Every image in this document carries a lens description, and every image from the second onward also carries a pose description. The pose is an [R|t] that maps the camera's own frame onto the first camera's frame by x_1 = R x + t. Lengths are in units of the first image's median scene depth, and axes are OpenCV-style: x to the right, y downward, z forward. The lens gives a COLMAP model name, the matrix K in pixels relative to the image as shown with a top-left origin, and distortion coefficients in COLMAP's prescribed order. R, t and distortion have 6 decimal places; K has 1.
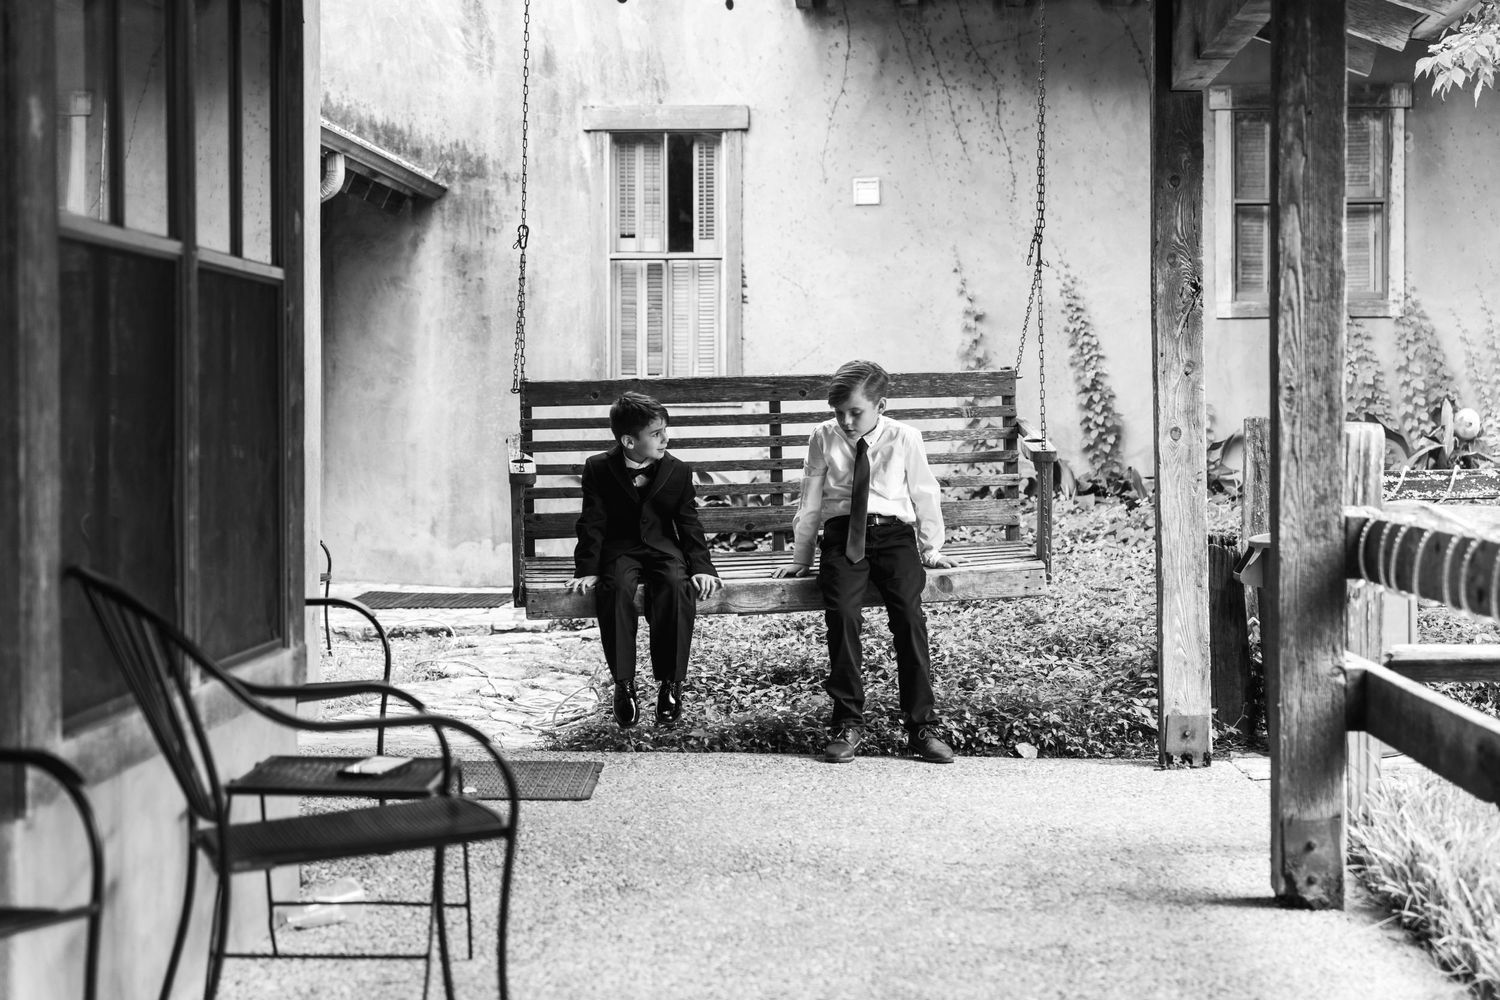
lens RADIAL K [[3108.7, 0, 750.2], [0, 3108.7, 497.7], [0, 0, 1]] dist [0.015250, 0.000000]
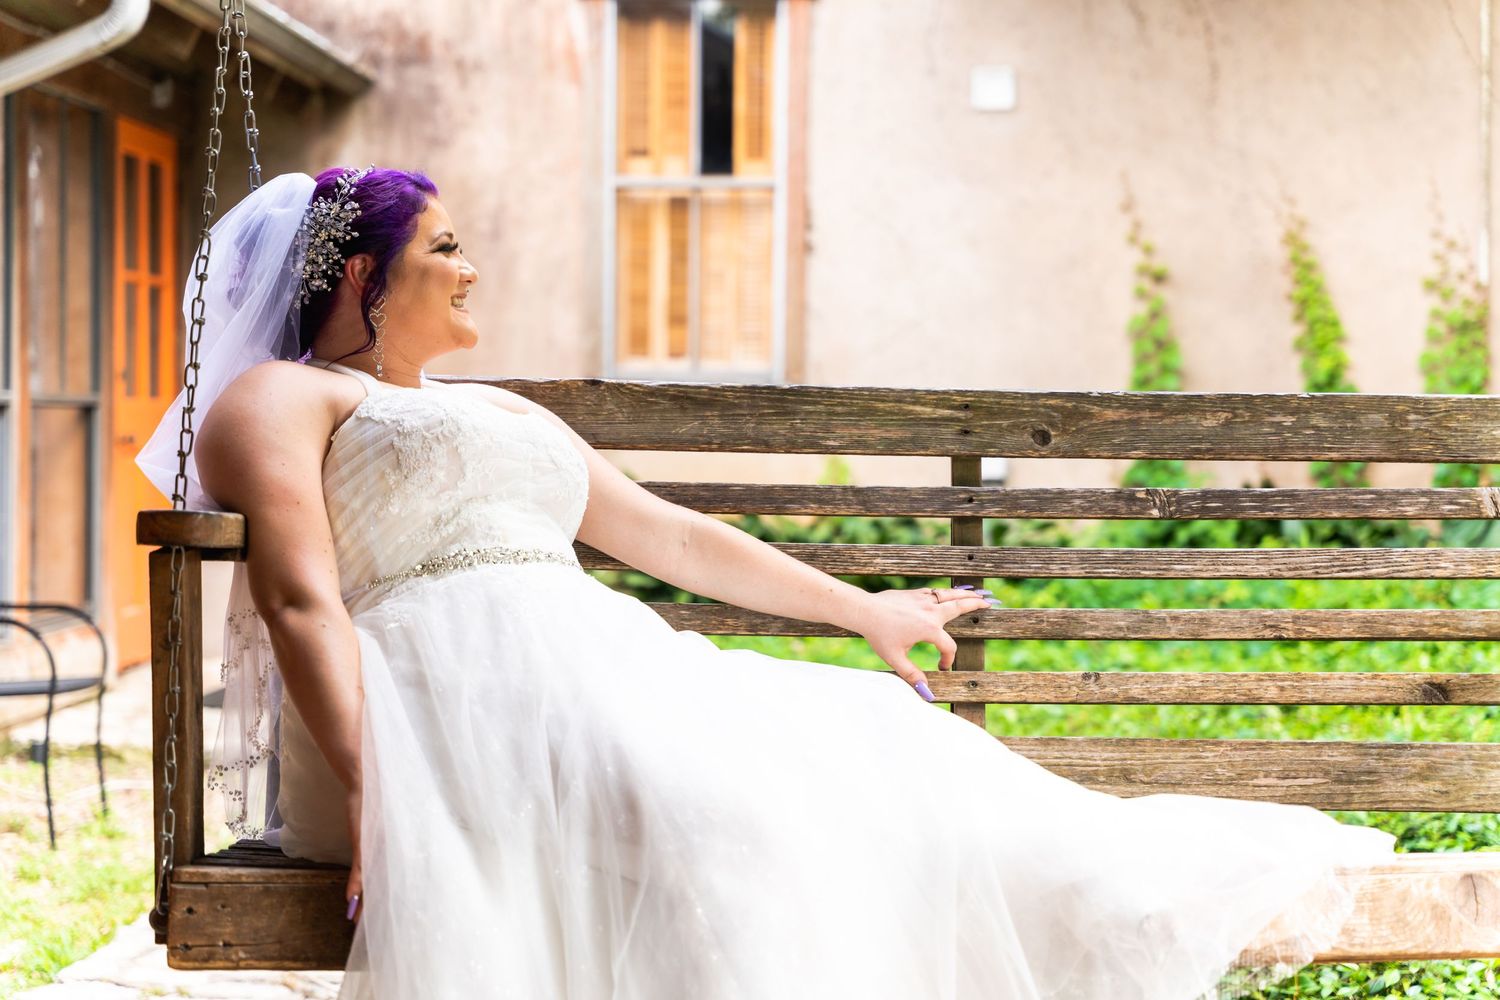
lens RADIAL K [[3108.7, 0, 749.3], [0, 3108.7, 499.6], [0, 0, 1]] dist [0.015250, 0.000000]
pose [[0.999792, 0.012263, -0.016299, -0.003325], [-0.012392, 0.999893, -0.007827, -0.003609], [0.016202, 0.008027, 0.999837, 0.323889]]
